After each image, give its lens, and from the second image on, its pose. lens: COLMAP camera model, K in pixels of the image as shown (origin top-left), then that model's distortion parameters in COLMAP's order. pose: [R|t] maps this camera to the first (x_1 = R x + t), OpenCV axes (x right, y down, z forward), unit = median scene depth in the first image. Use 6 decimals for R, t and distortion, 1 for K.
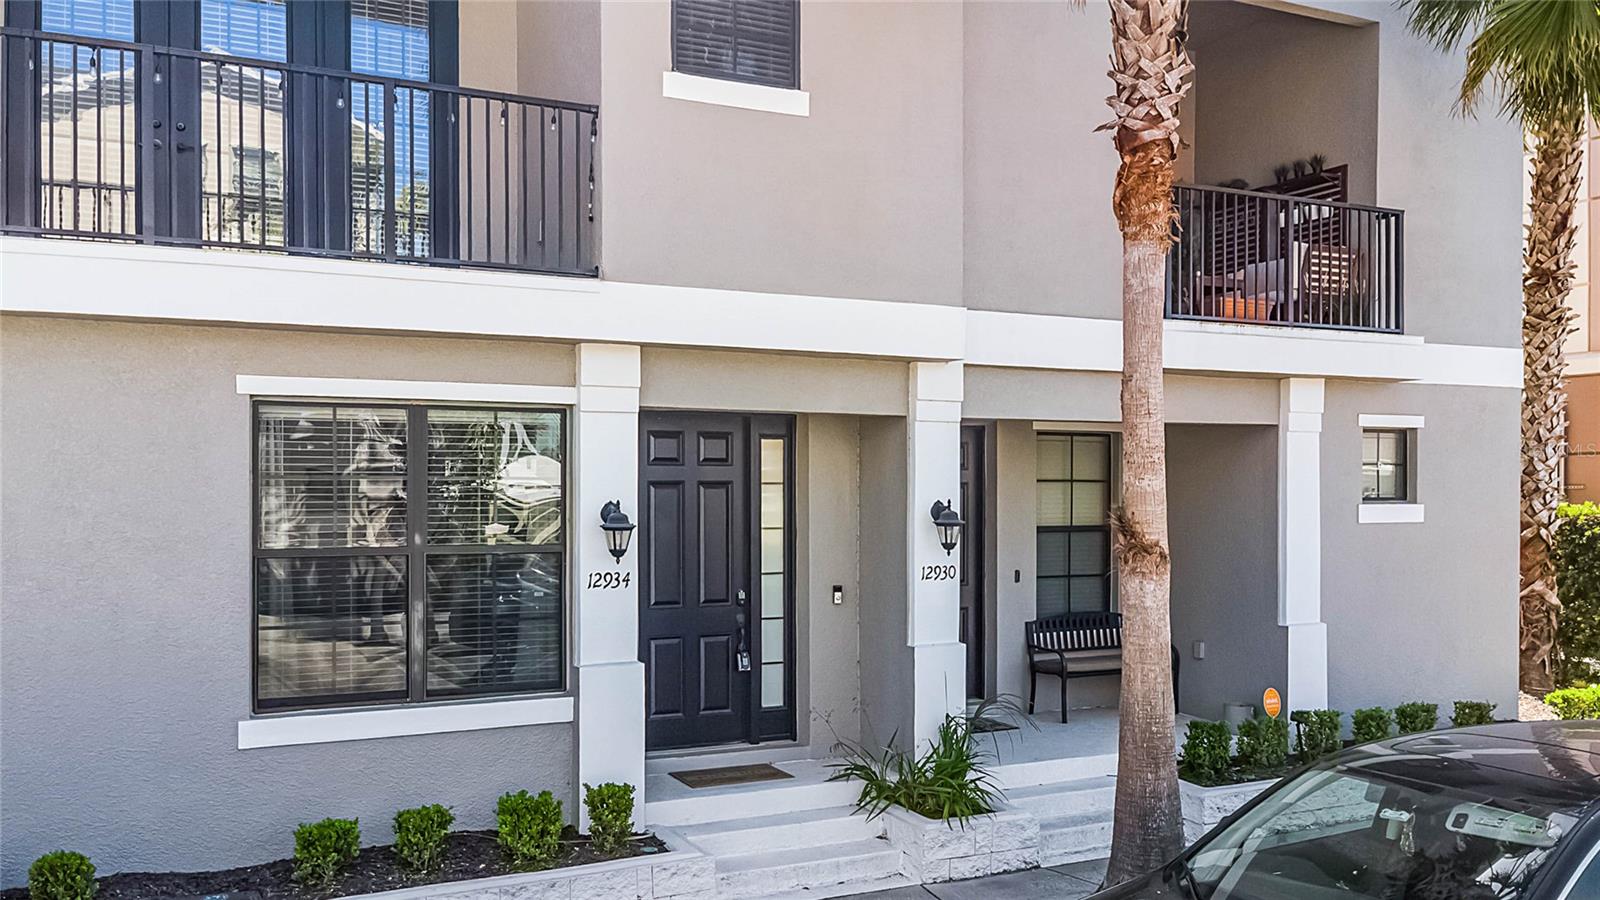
lens RADIAL K [[1193.8, 0, 799.5], [0, 1193.8, 539.5], [0, 0, 1]] dist [-0.110646, 0.000161]
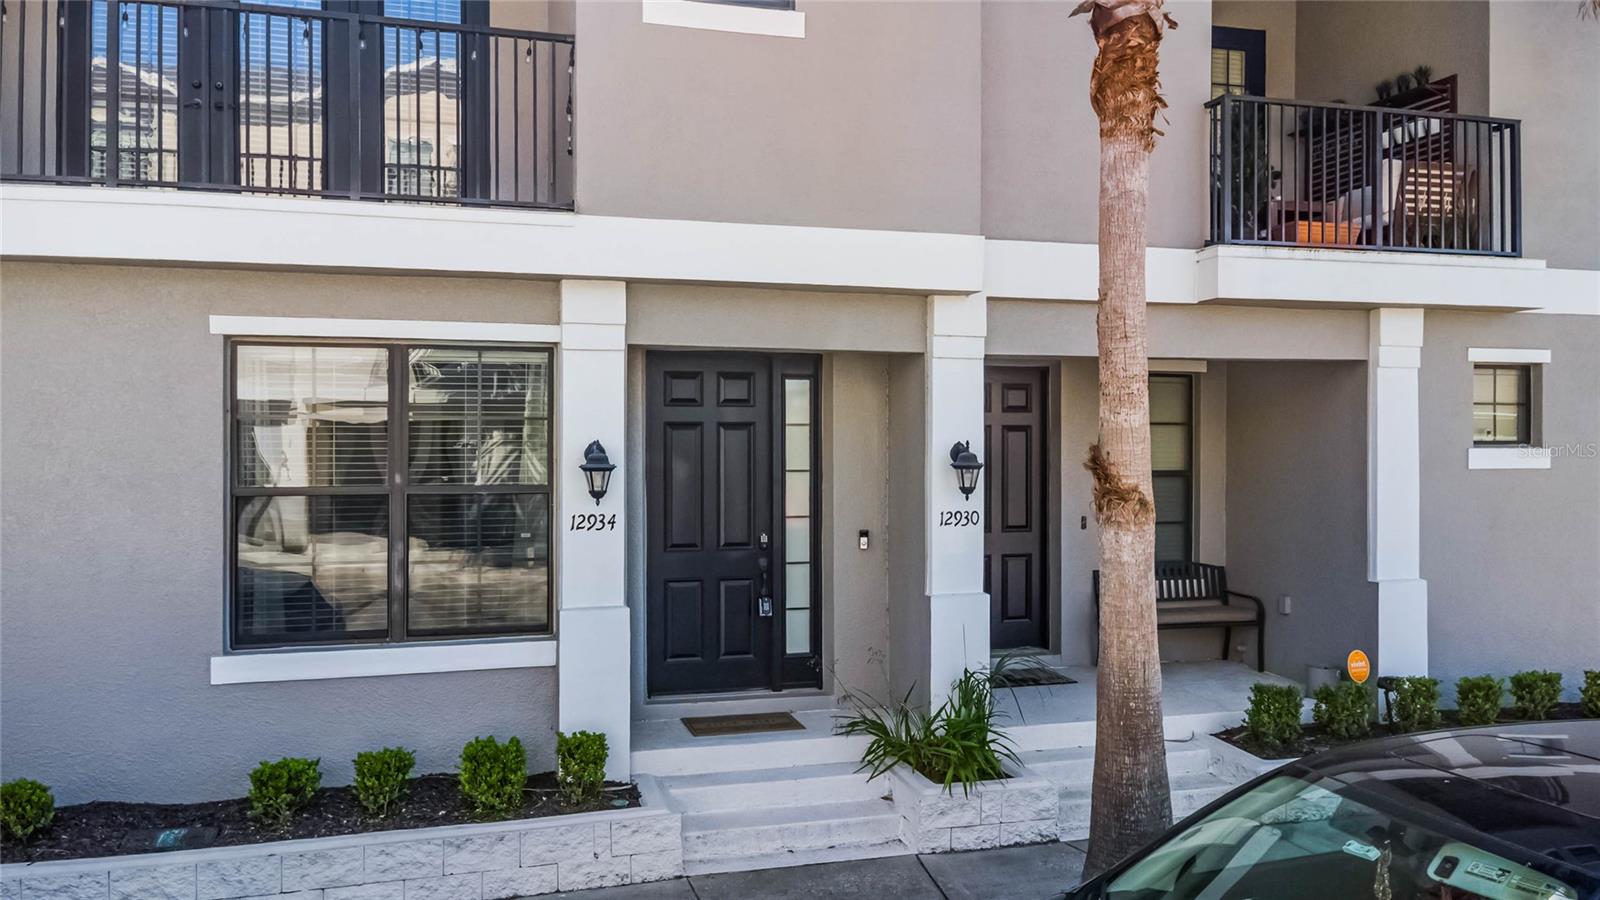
lens RADIAL K [[1091.9, 0, 805.0], [0, 1091.9, 475.8], [0, 0, 1]] dist [-0.039387, -0.051210]
pose [[0.986284, 0.006683, -0.164920, 0.148202], [-0.007799, 0.999951, -0.006120, 0.000179], [0.164871, 0.007322, 0.986288, 0.135289]]
